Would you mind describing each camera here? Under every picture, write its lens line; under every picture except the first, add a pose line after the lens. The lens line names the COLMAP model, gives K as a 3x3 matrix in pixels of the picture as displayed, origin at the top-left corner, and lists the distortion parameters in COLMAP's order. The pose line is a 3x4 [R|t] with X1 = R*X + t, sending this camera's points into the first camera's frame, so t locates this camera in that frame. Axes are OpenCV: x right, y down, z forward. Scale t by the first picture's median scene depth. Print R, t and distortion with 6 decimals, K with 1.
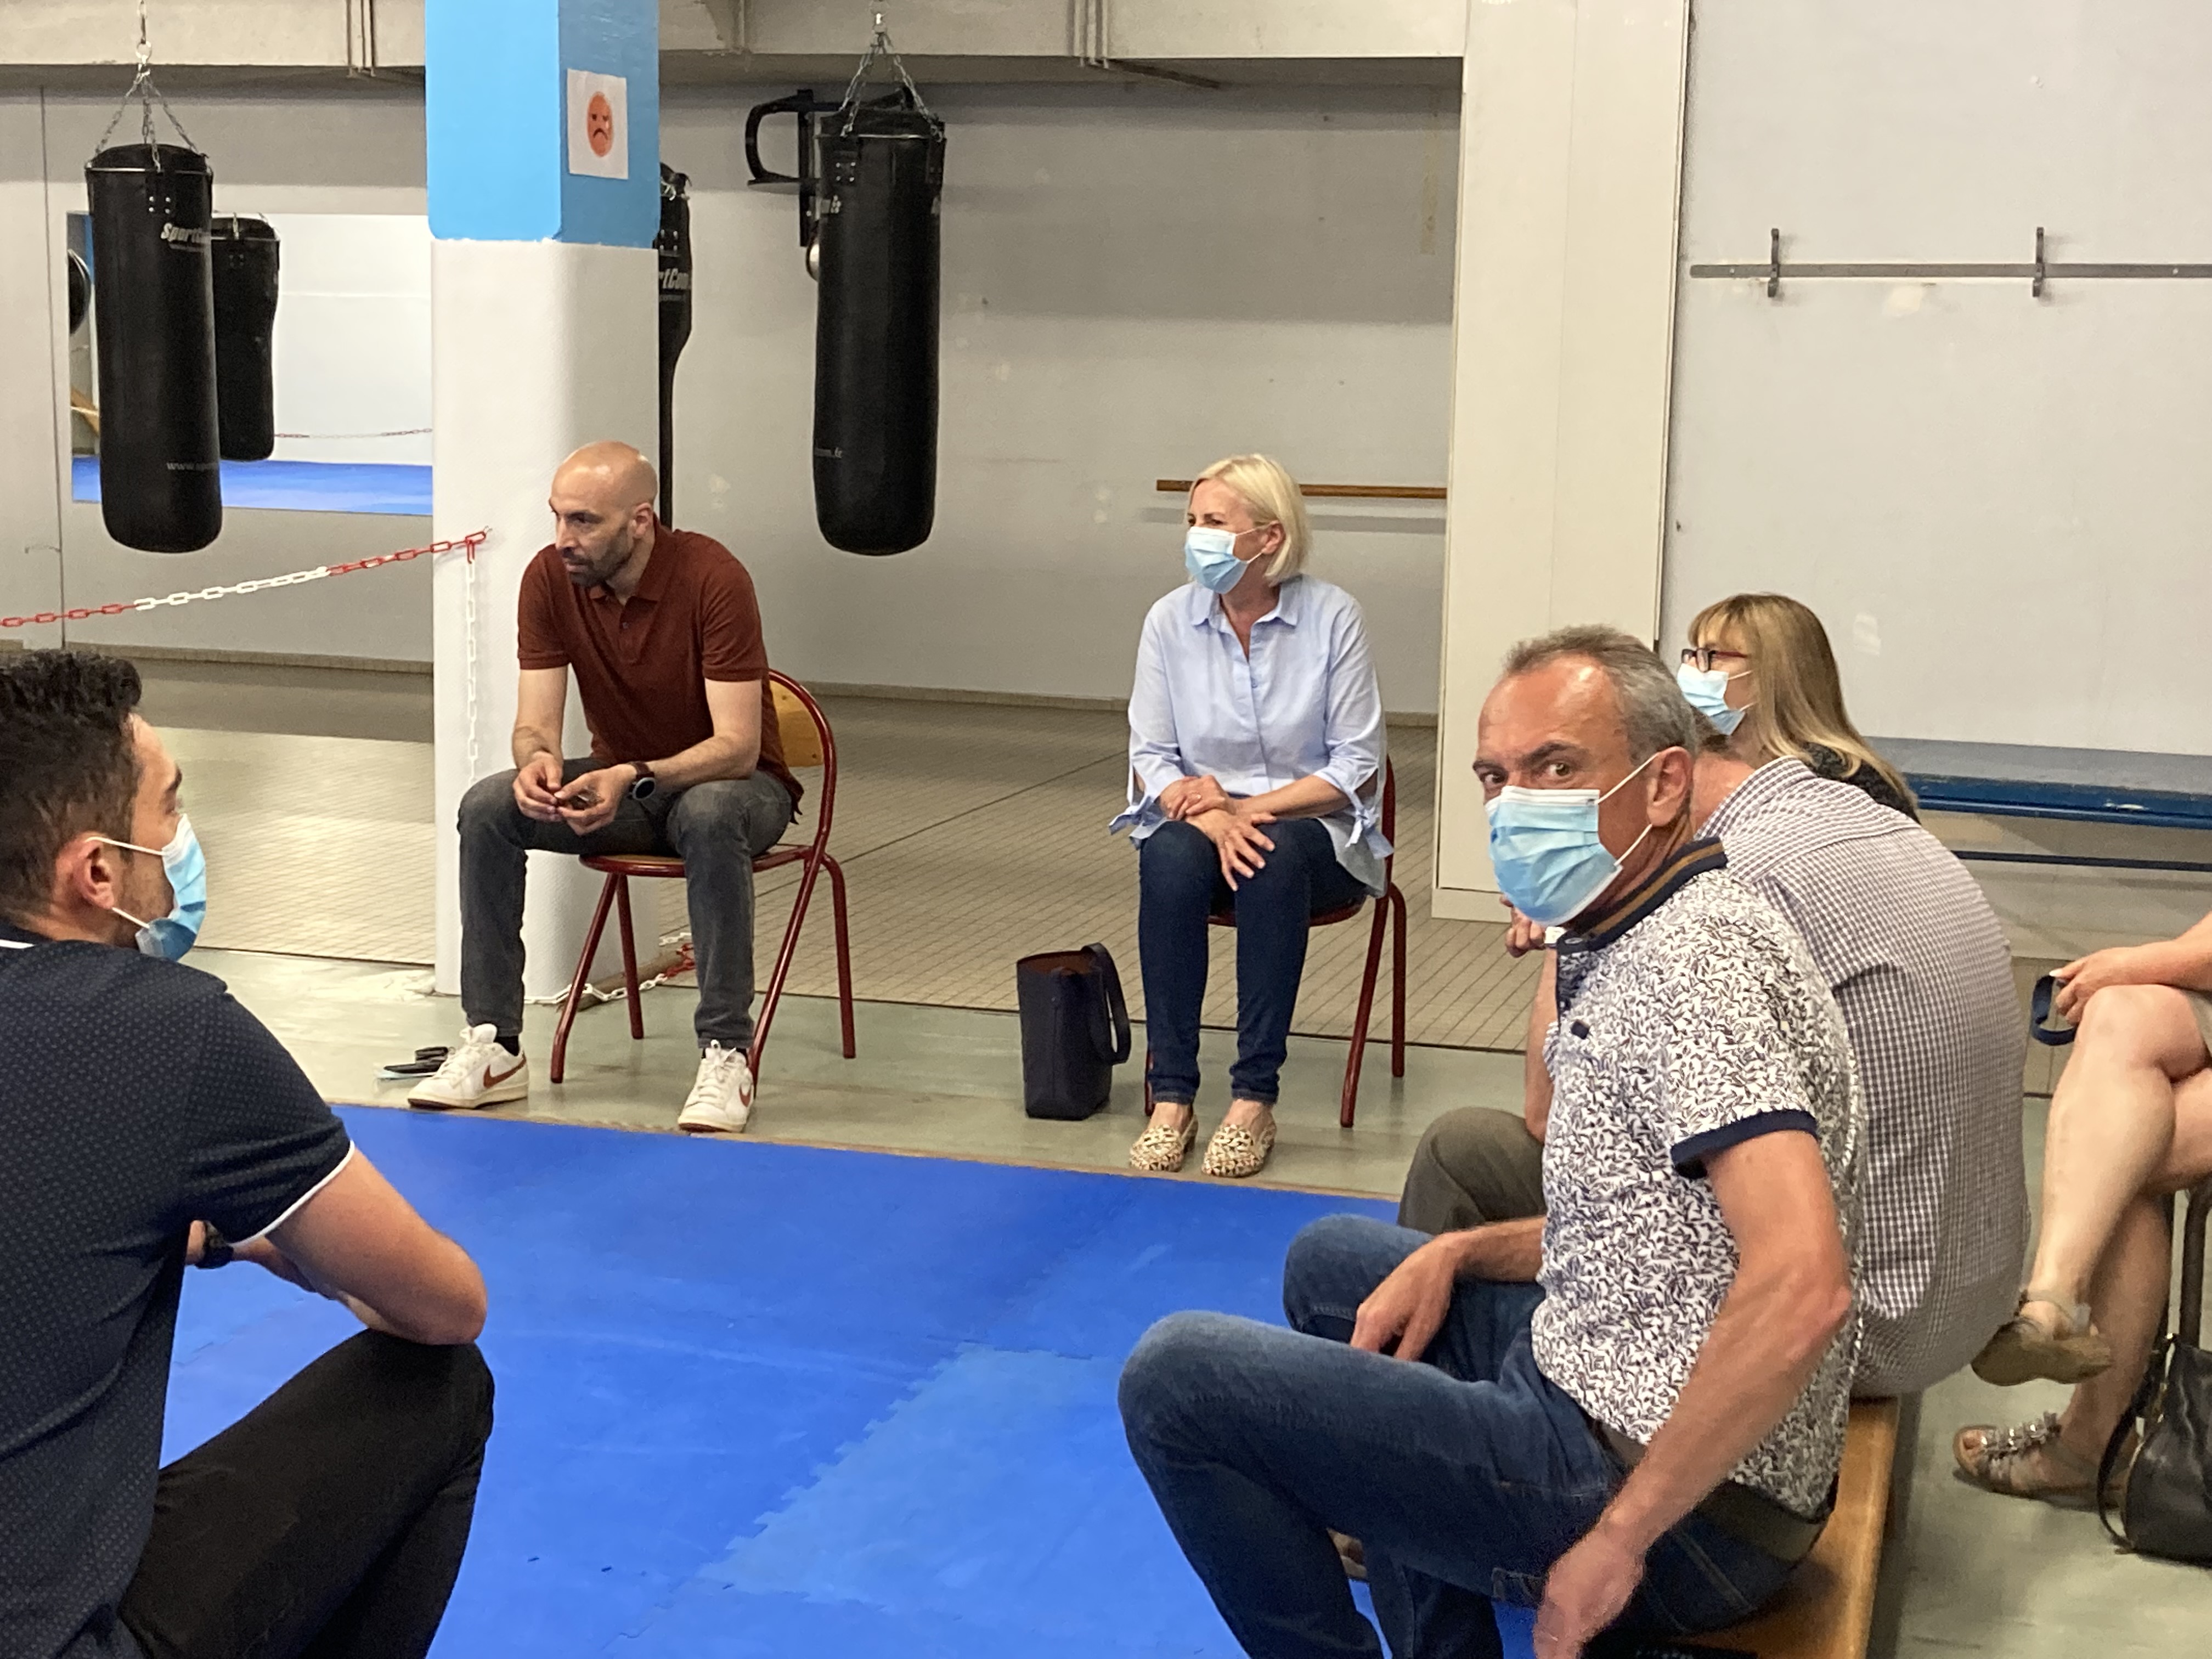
lens RADIAL K [[3370.5, 0, 1098.6], [0, 3370.5, 793.0], [0, 0, 1]] dist [0.379847, -1.914377]
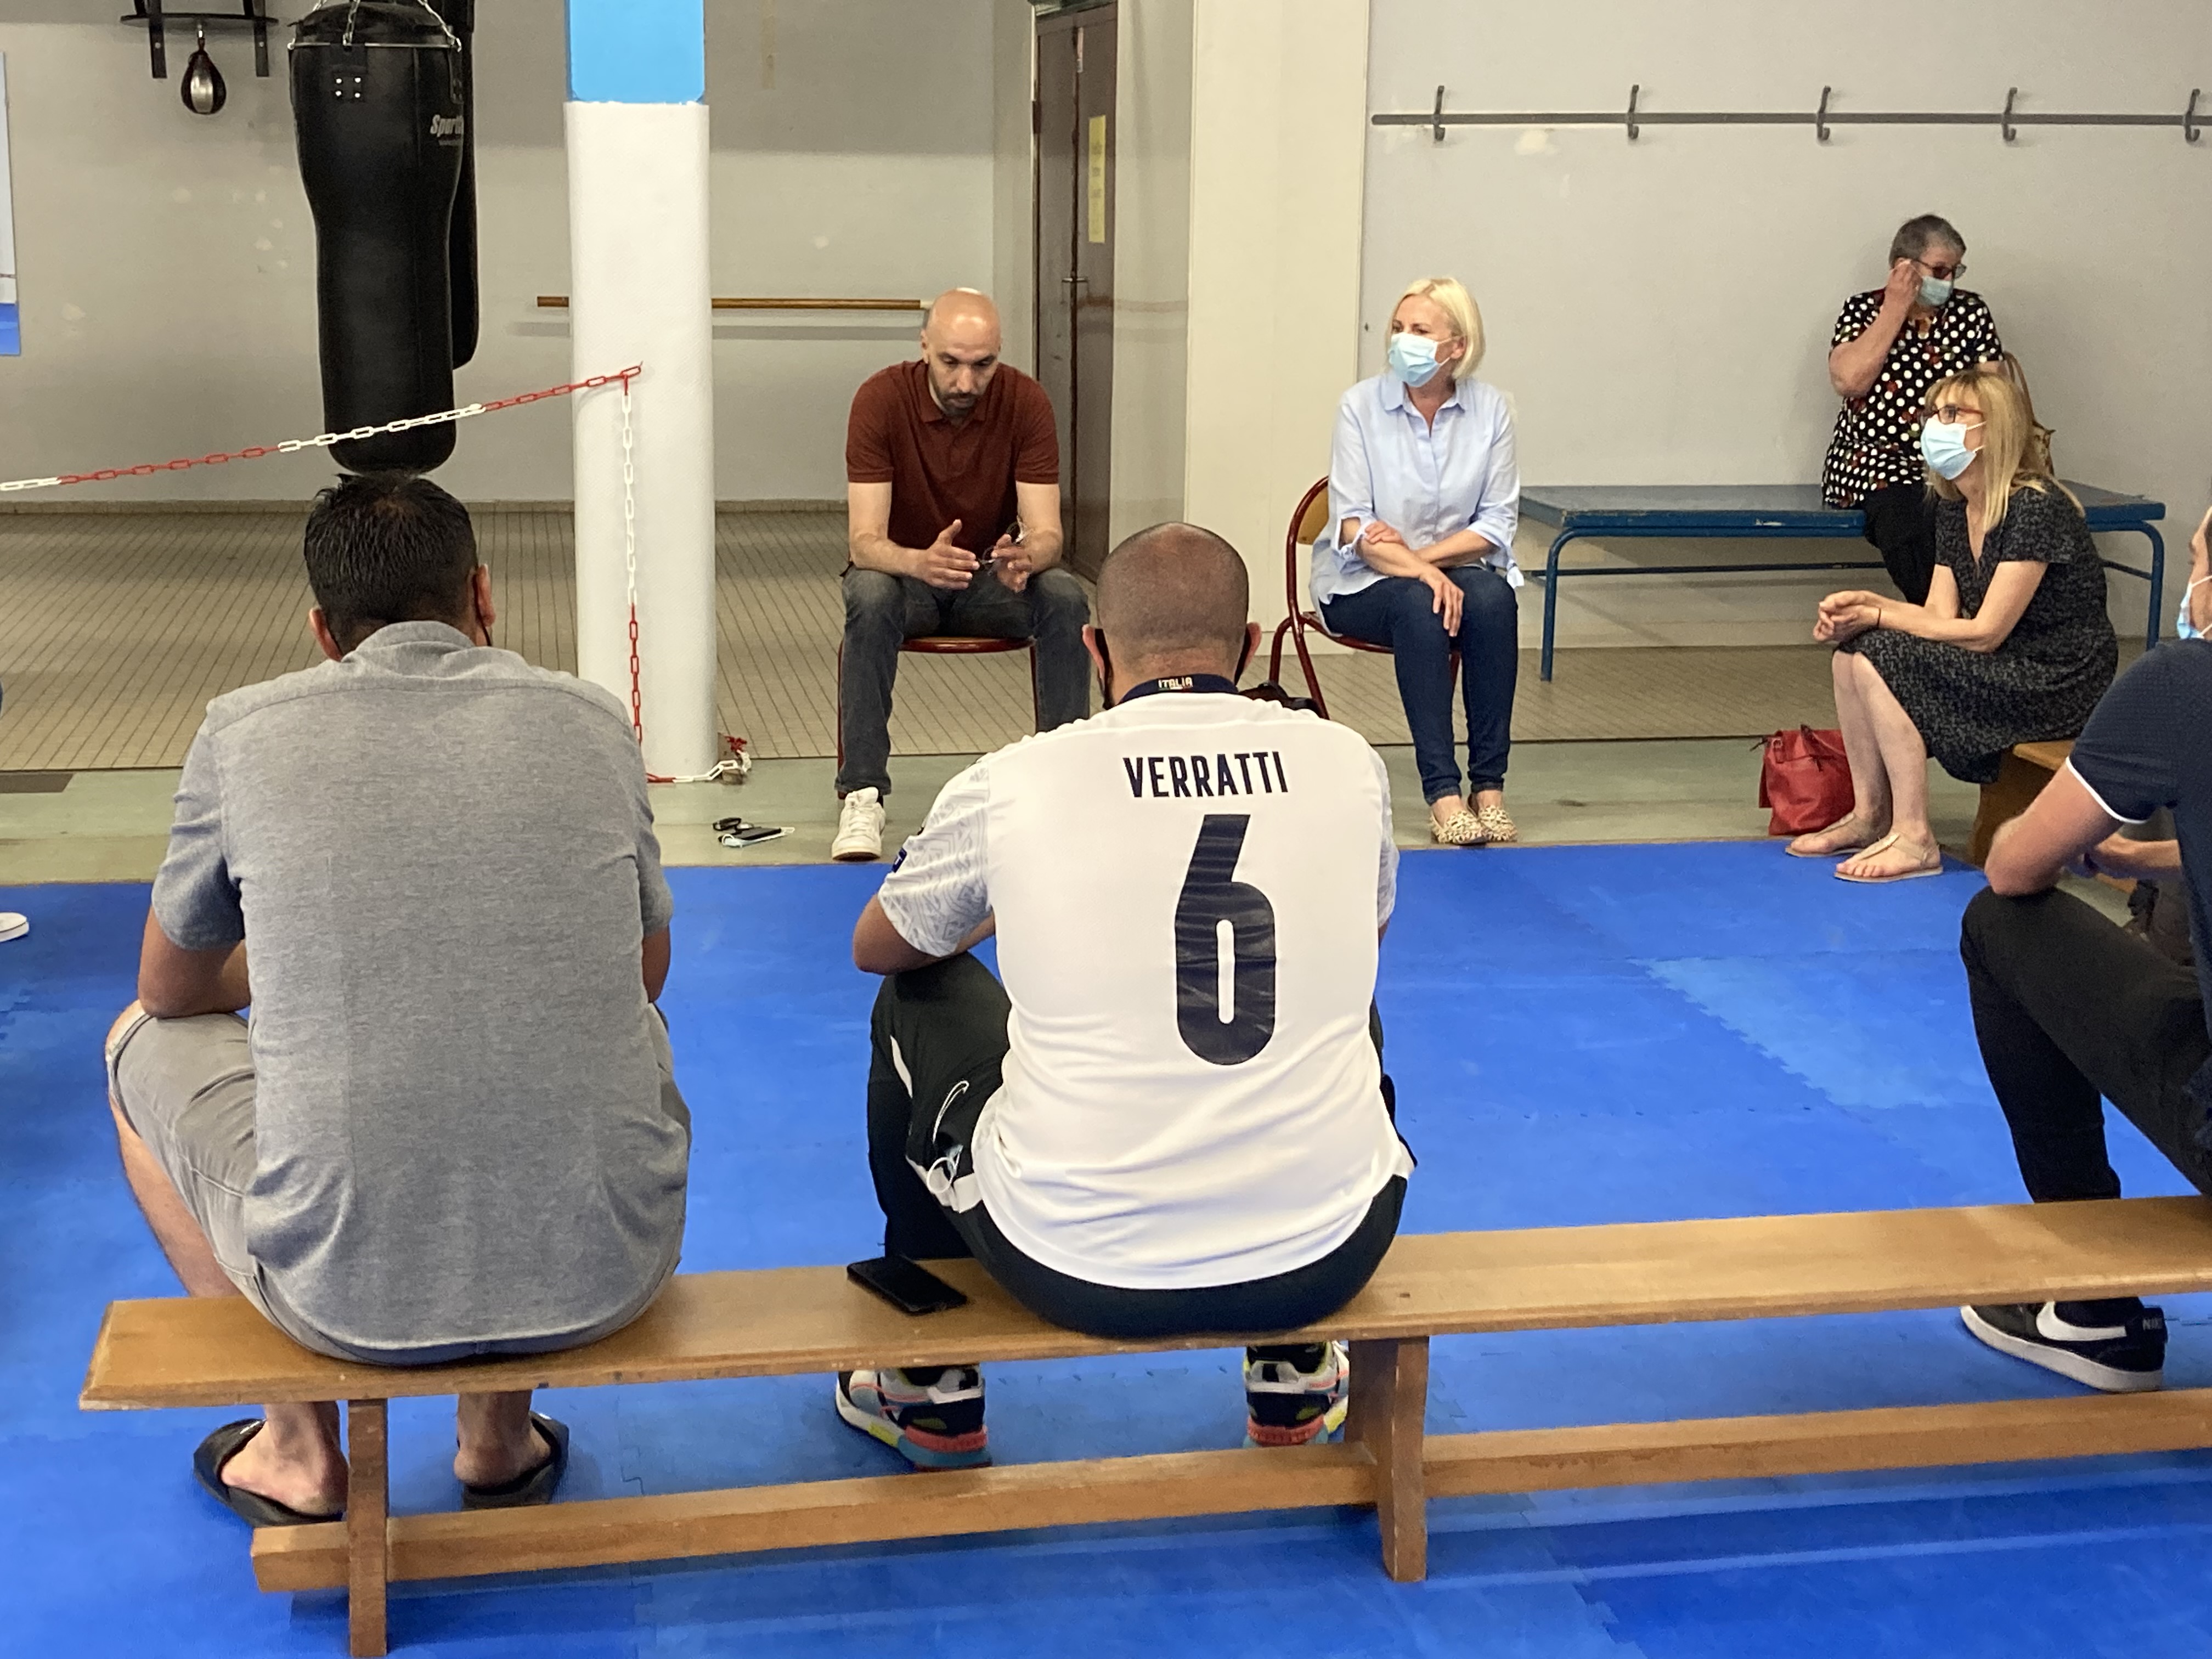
lens RADIAL K [[3155.2, 0, 1094.1], [0, 3155.2, 824.8], [0, 0, 1]] dist [0.168538, -0.724679]
pose [[0.897125, -0.101476, 0.429964, -0.517209], [0.067034, 0.993260, 0.094552, -0.015396], [-0.436661, -0.056003, 0.897881, -0.013693]]
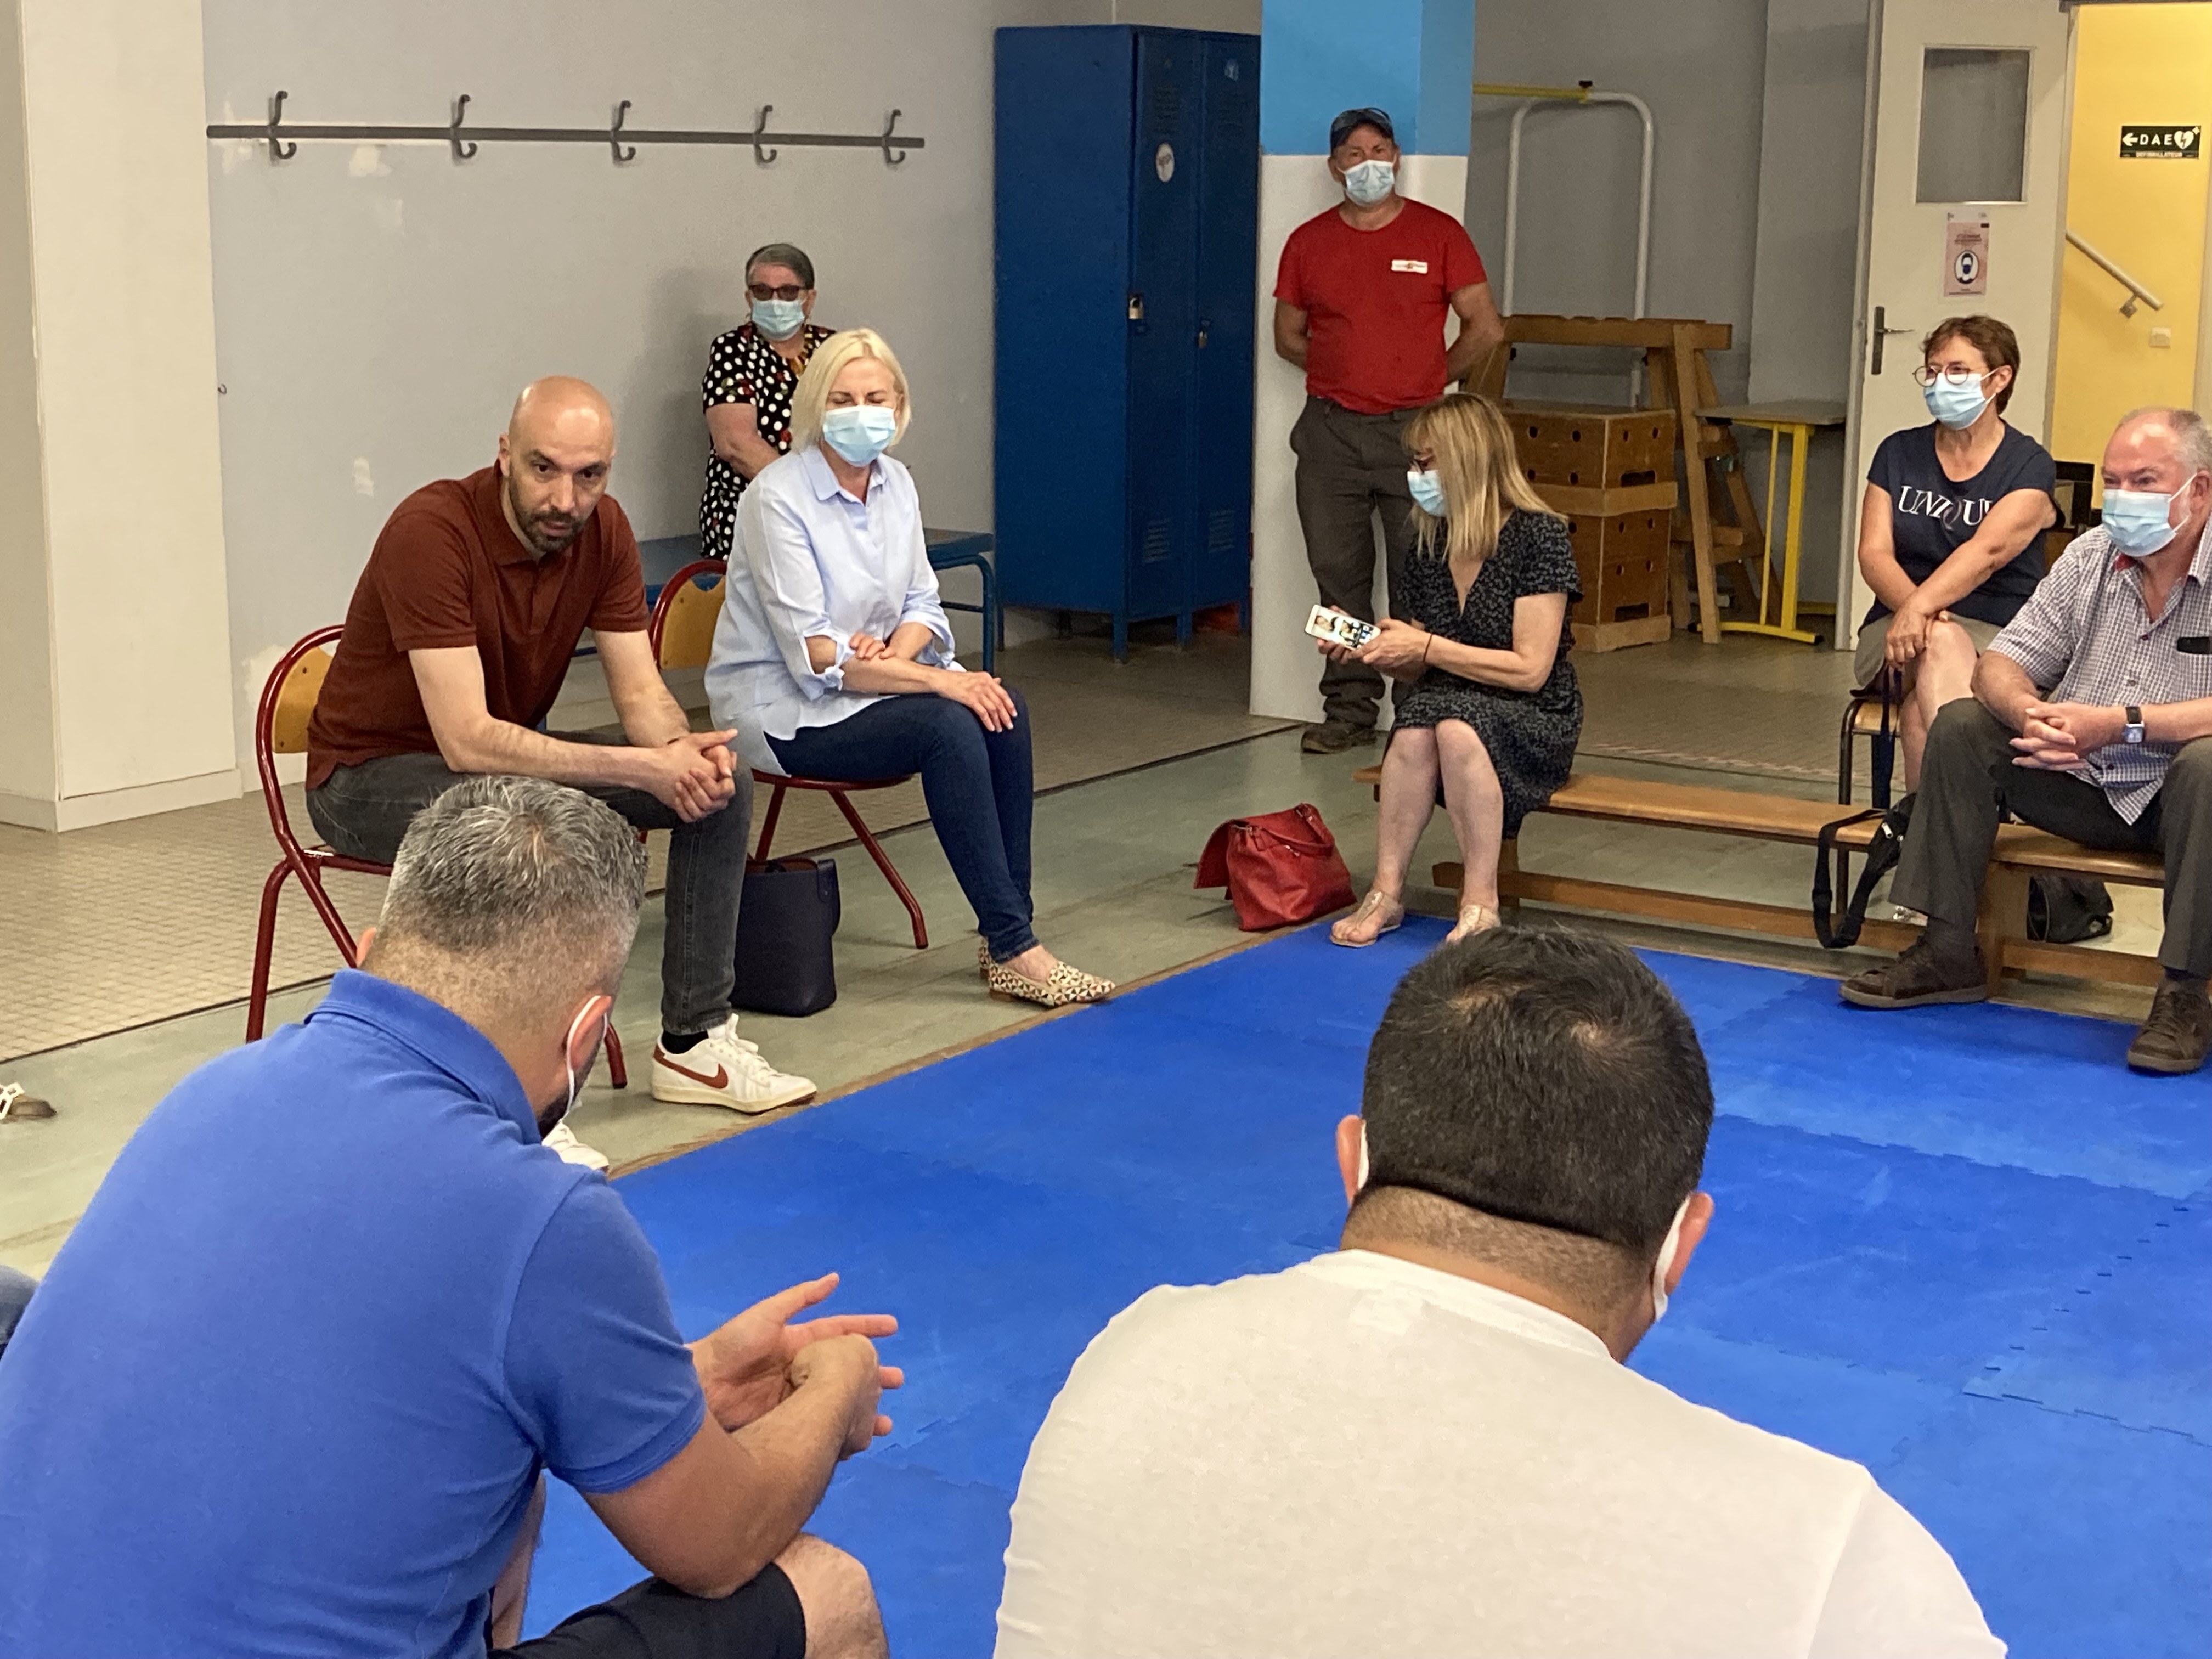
lens RADIAL K [[3155.2, 0, 1094.1], [0, 3155.2, 824.8], [0, 0, 1]] dist [0.168538, -0.724679]
pose [[0.316436, -0.202520, 0.926744, -0.750202], [0.123756, 0.977409, 0.171336, -0.095983], [-0.940507, 0.060474, 0.334350, 0.538381]]
